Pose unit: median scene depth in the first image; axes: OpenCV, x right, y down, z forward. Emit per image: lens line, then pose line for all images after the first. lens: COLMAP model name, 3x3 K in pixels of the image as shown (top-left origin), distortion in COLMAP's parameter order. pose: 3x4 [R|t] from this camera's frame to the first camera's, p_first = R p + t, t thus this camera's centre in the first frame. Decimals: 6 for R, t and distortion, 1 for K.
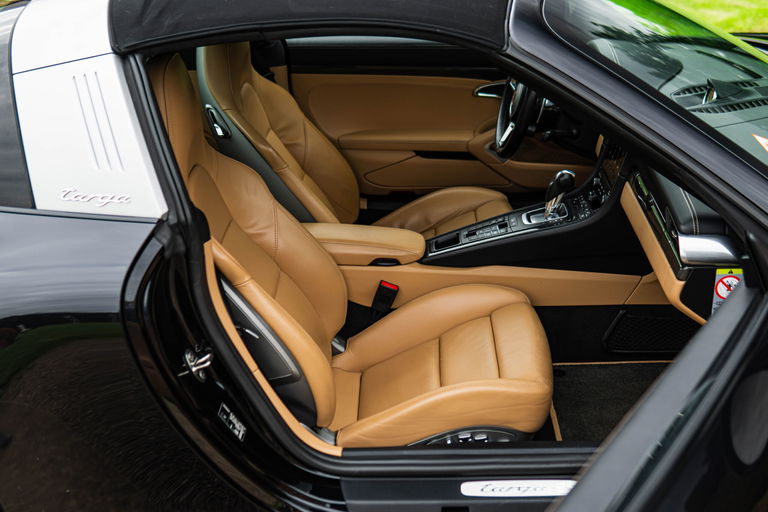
lens RADIAL K [[979.5, 0, 384.0], [0, 979.5, 256.0], [0, 0, 1]] dist [-0.058547, -0.043208]
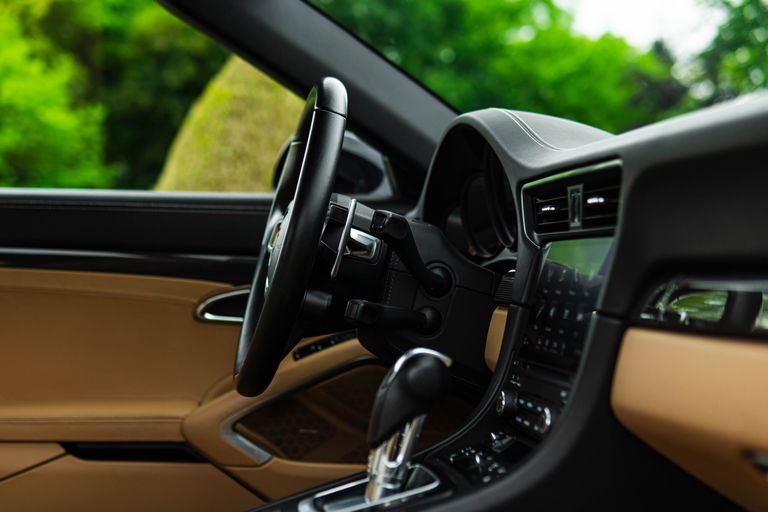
lens RADIAL K [[1102.8, 0, 384.0], [0, 1102.8, 256.0], [0, 0, 1]] dist [-0.070480, -0.003105]
pose [[0.981400, 0.011227, 0.191644, 0.122067], [0.069573, 0.909624, -0.409566, 0.042362], [-0.178922, 0.415282, 0.891924, 0.786411]]
